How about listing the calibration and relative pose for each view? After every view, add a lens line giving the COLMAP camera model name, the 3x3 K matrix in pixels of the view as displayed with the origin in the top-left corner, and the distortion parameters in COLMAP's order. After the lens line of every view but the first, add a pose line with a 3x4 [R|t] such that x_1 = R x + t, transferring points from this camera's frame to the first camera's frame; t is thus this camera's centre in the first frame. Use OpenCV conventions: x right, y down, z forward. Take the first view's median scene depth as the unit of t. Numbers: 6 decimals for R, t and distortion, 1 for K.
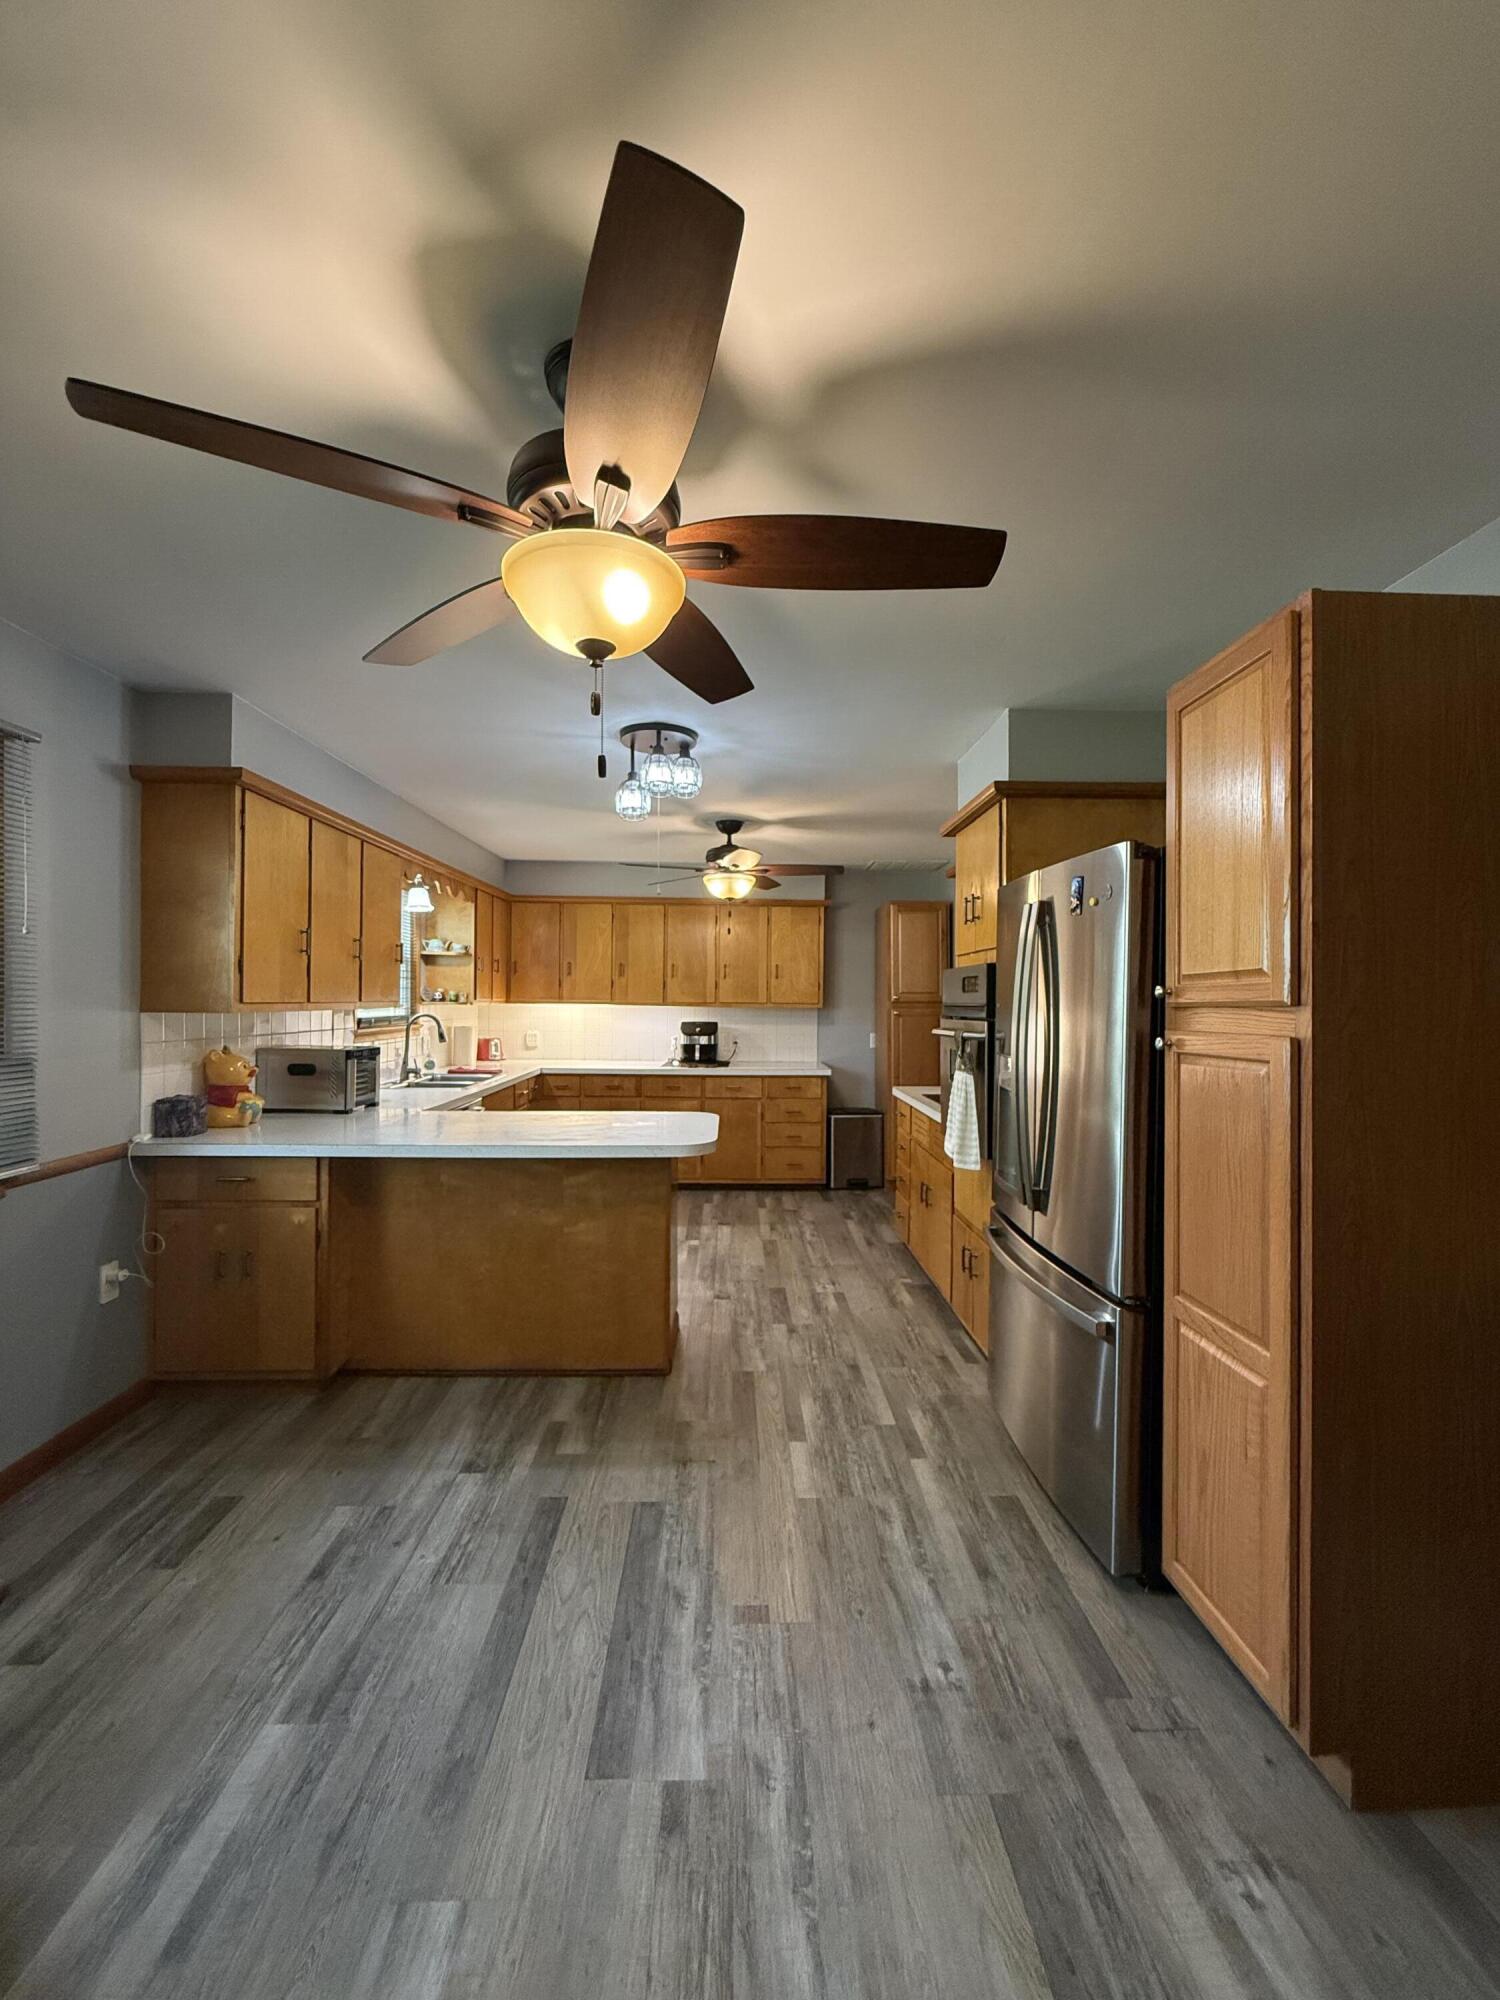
lens RADIAL K [[804.1, 0, 757.6], [0, 804.1, 999.9], [0, 0, 1]] dist [-0.000330, -0.000122]
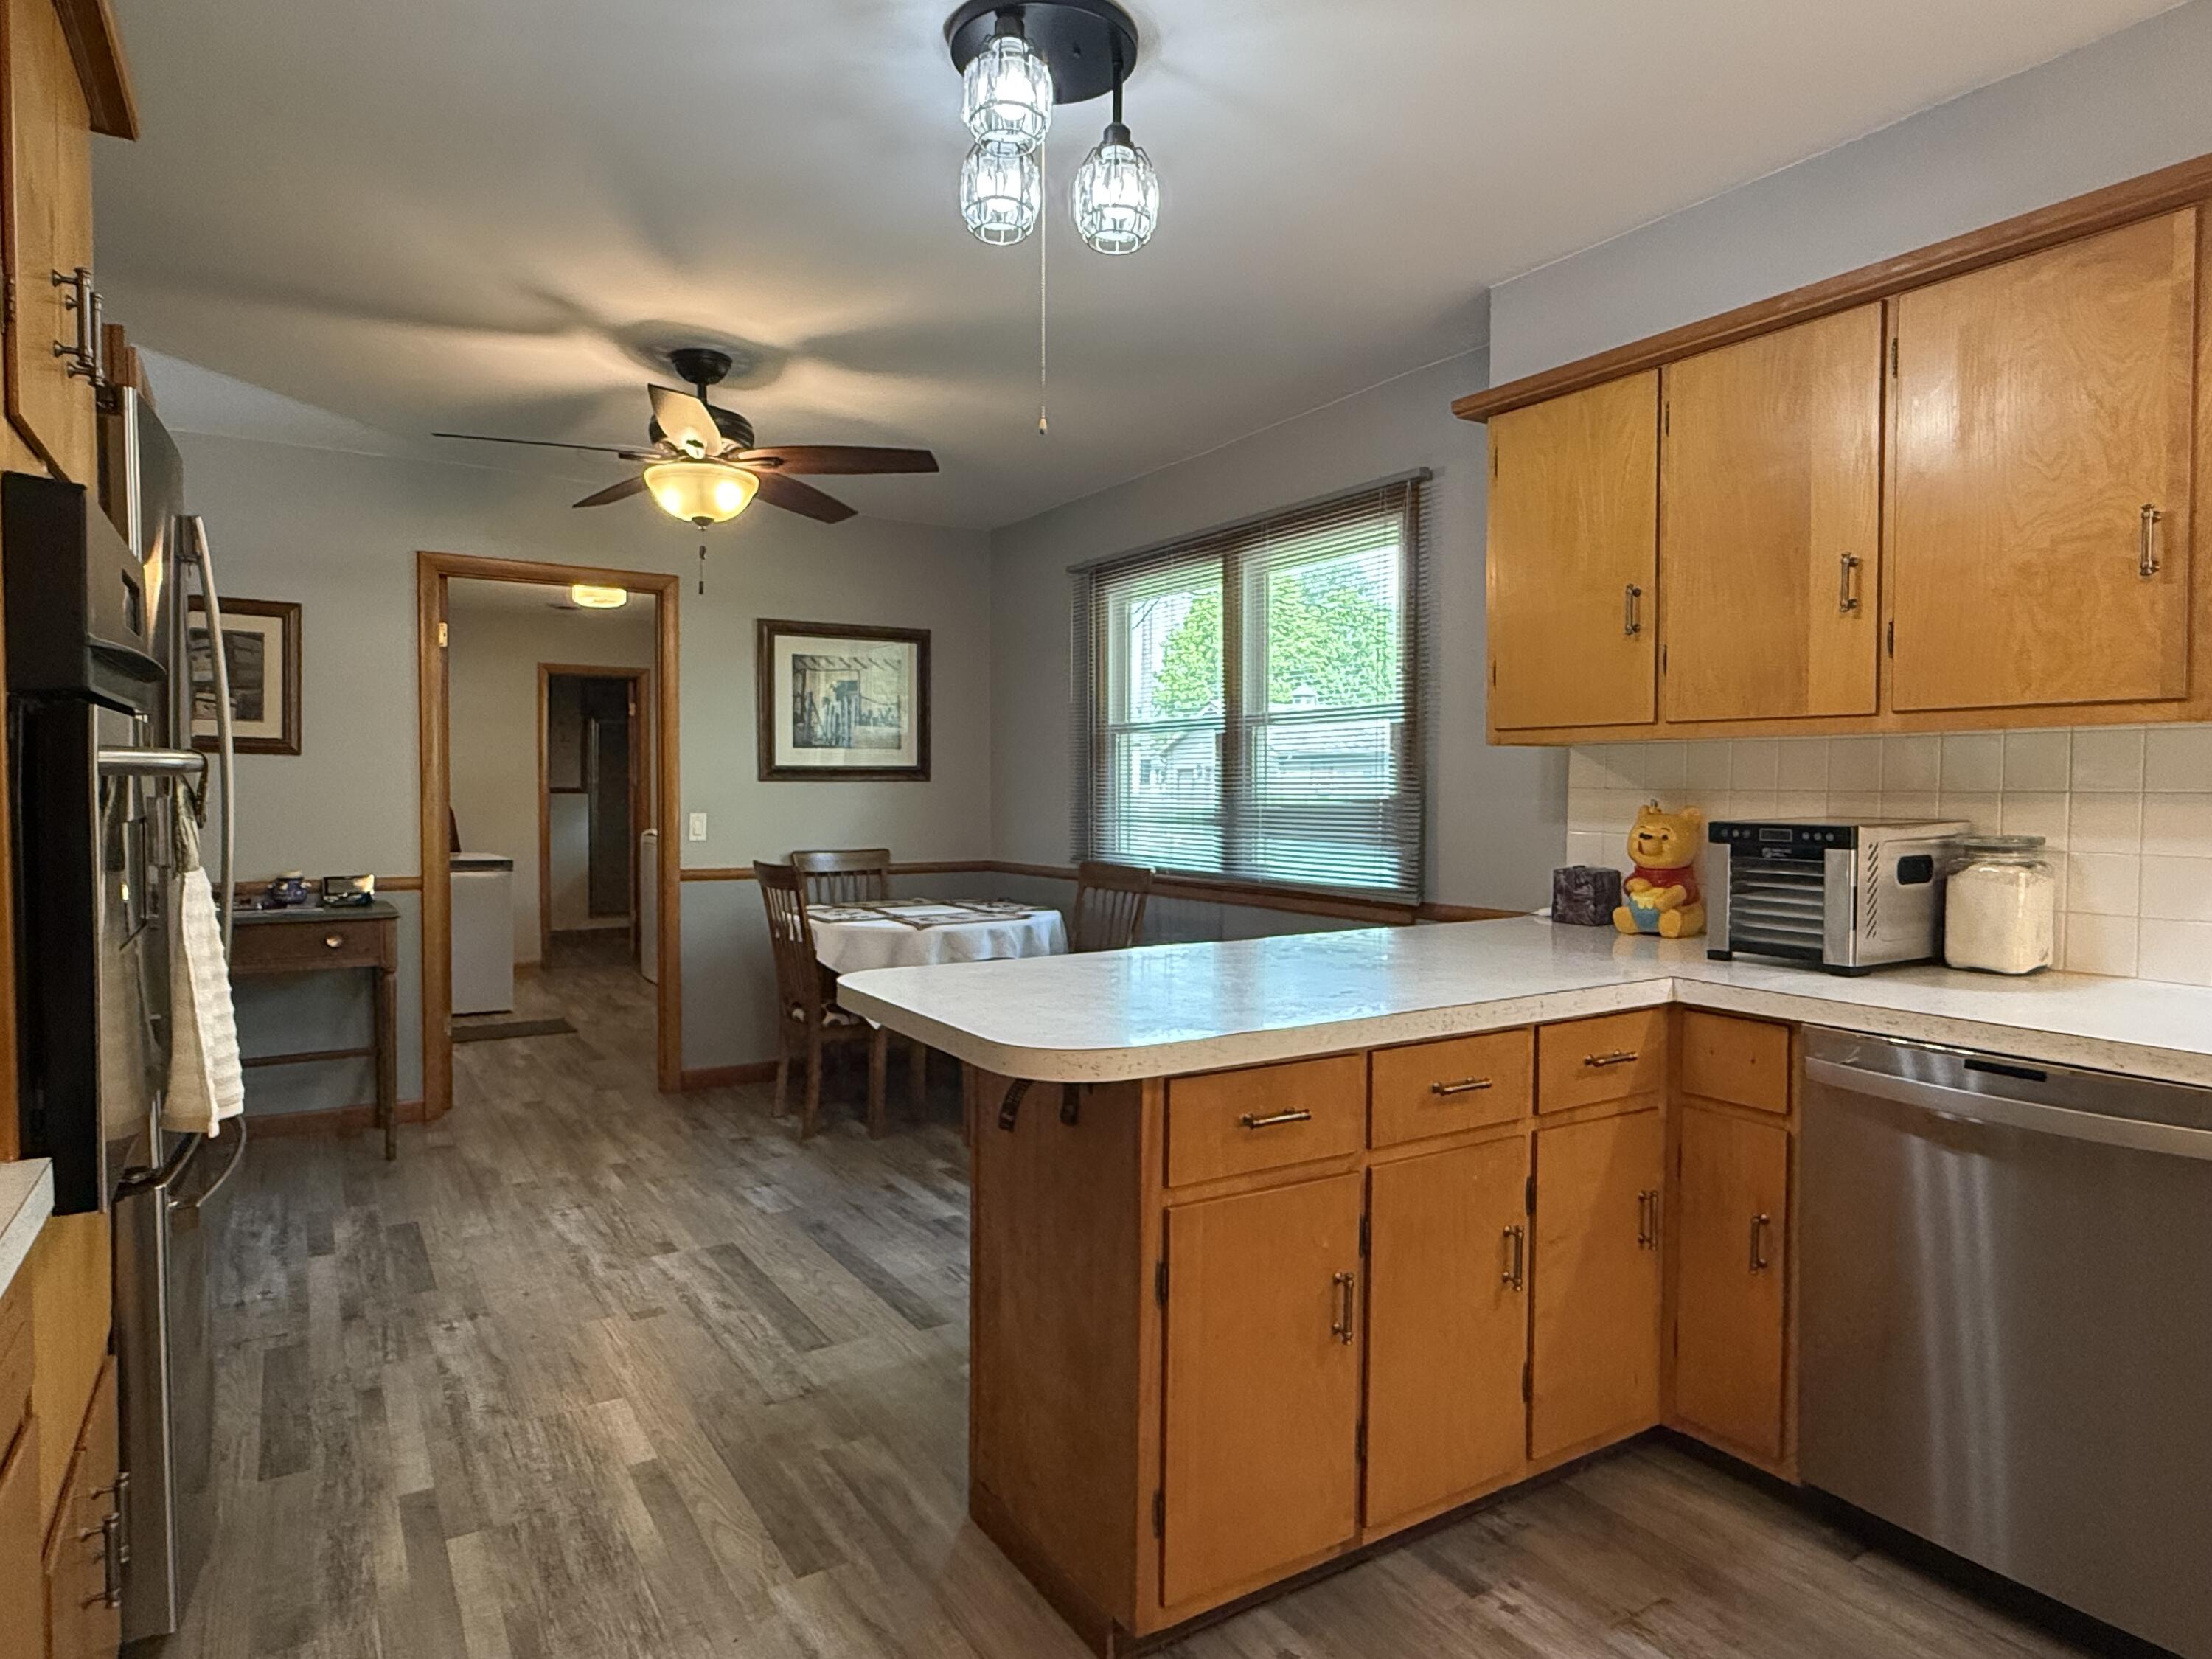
lens RADIAL K [[1300.4, 0, 1100.1], [0, 1300.4, 829.0], [0, 0, 1]] dist [-0.002319, 0.002226]
pose [[-0.867866, 0.009444, -0.496709, 0.206086], [-0.008119, 0.999416, 0.033188, 0.054267], [0.496732, 0.032836, -0.867282, 1.798037]]
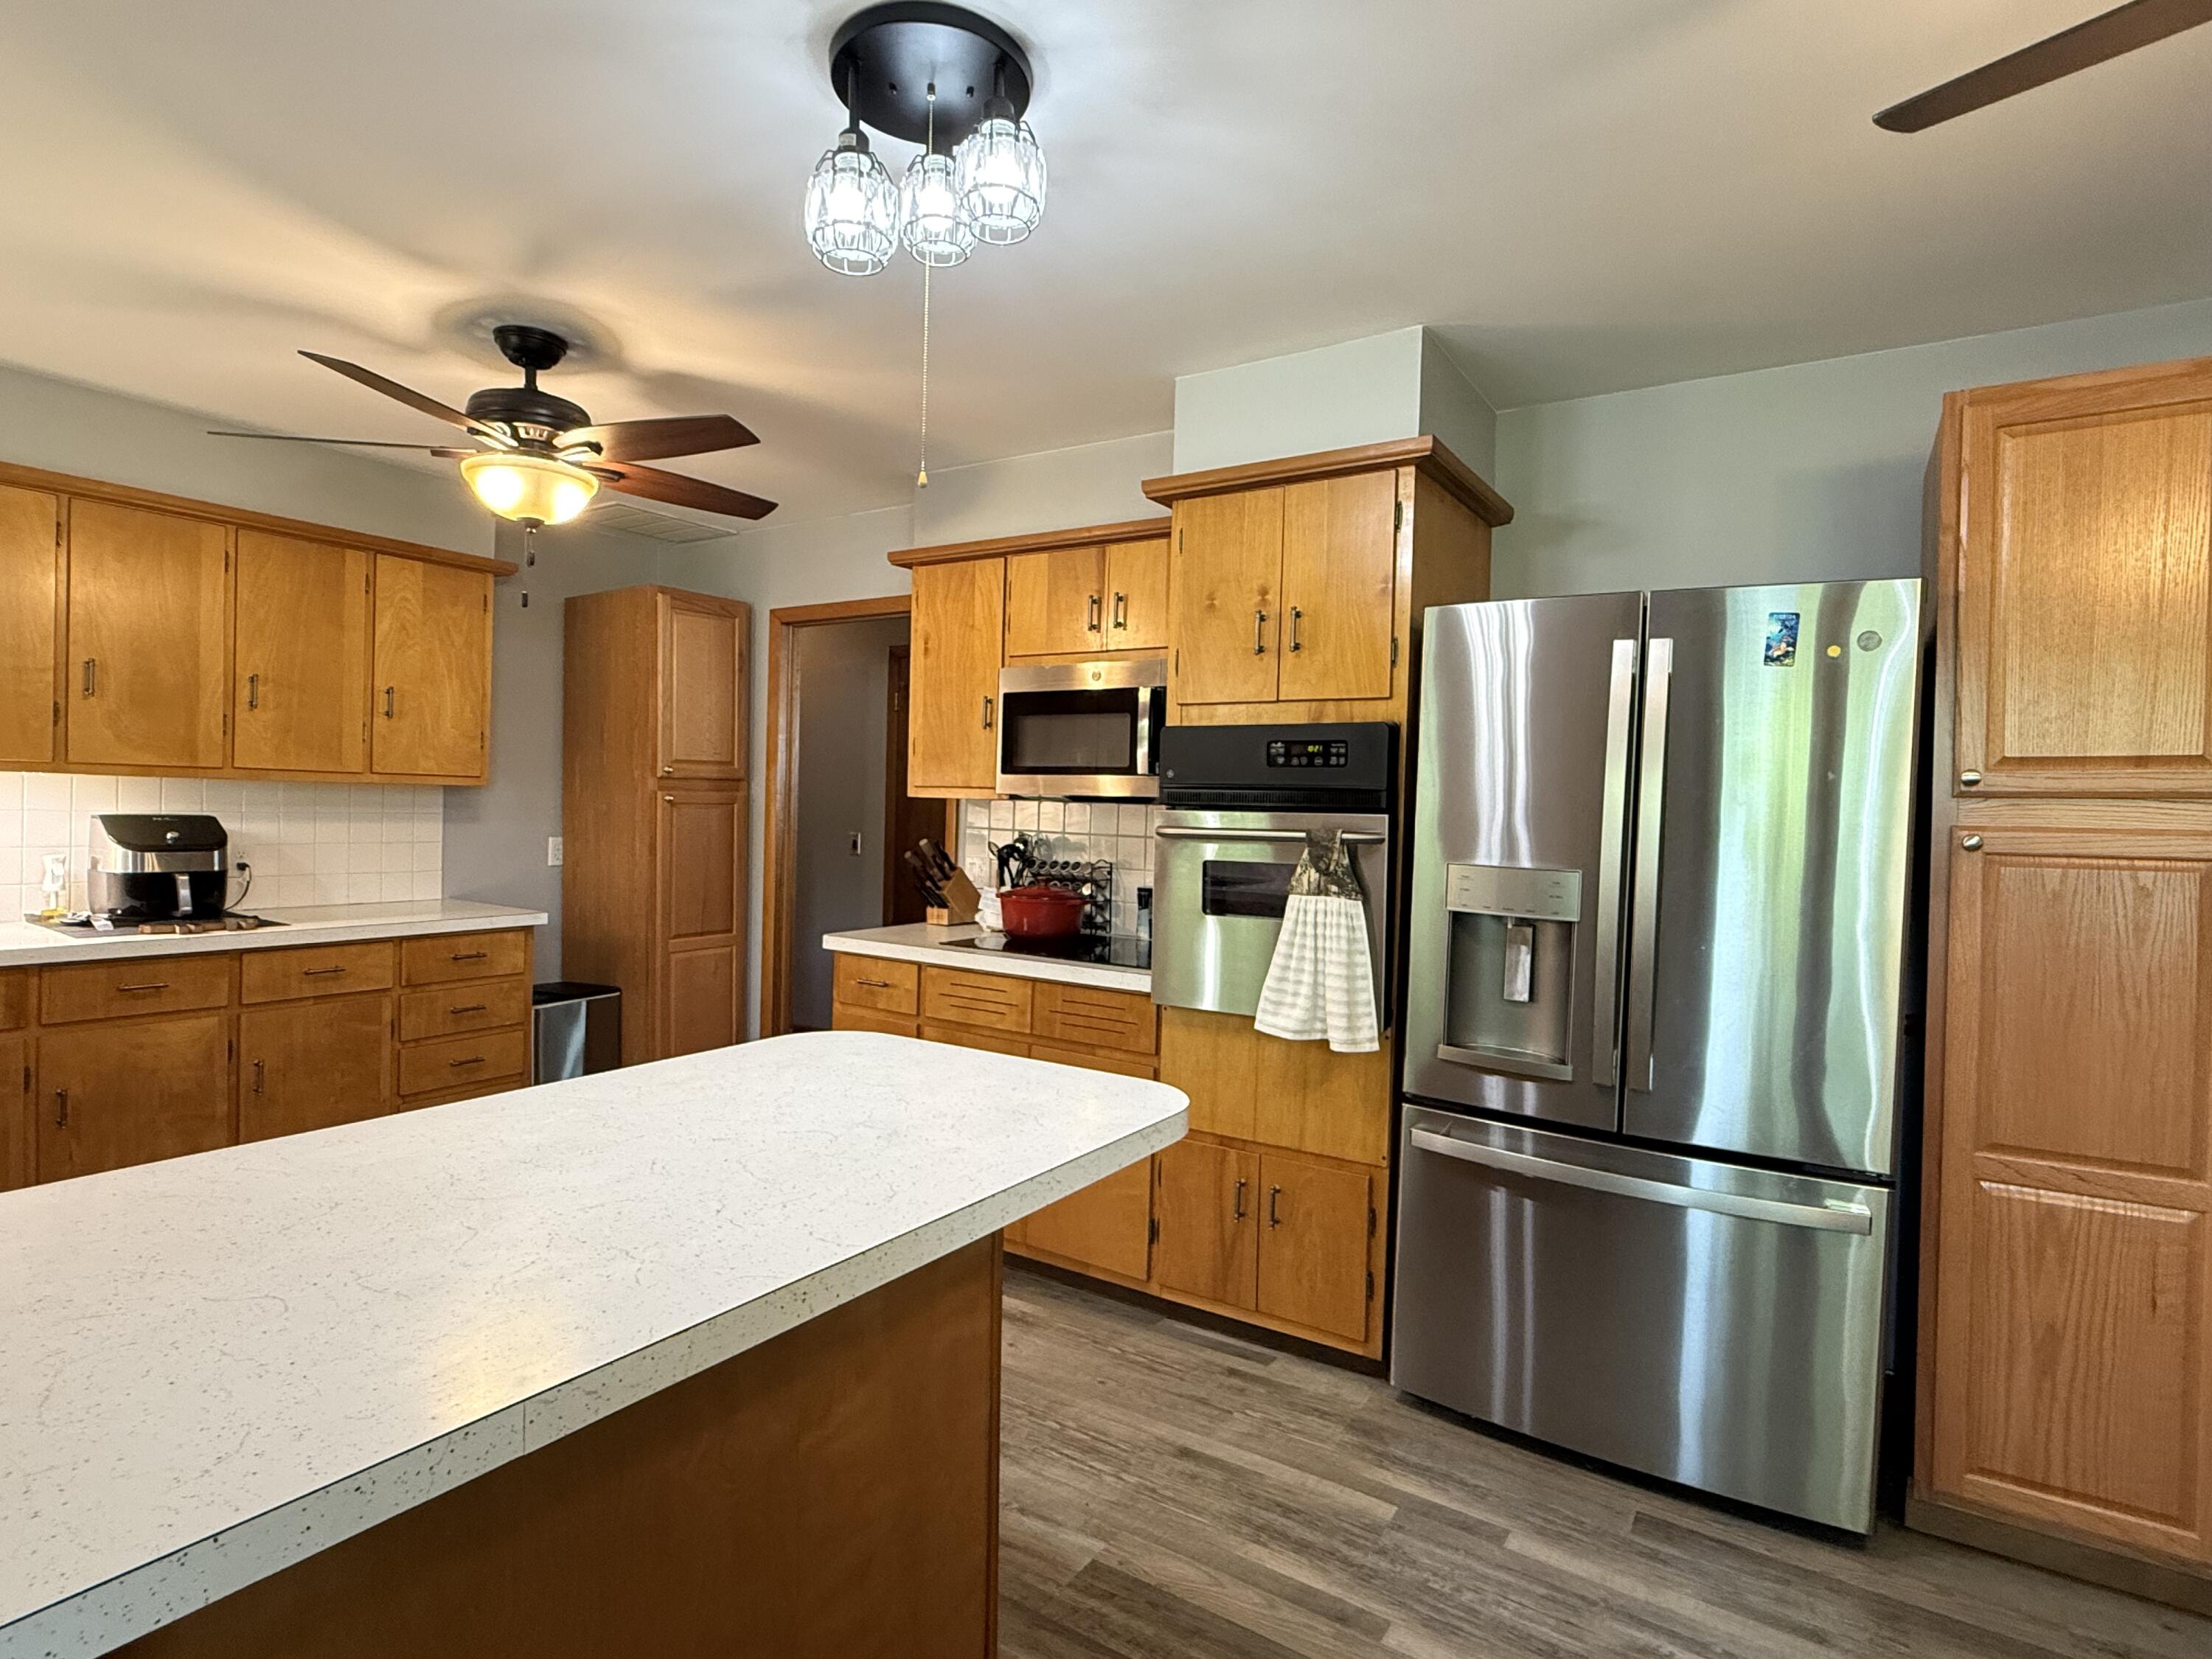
lens RADIAL K [[1140.8, 0, 1101.4], [0, 1140.8, 830.2], [0, 0, 1]] dist [0.001639, 0.000365]
pose [[0.573259, -0.011886, 0.819288, -0.593766], [-0.022509, 0.999289, 0.030246, 0.016846], [-0.819065, -0.035780, 0.572584, 0.687019]]
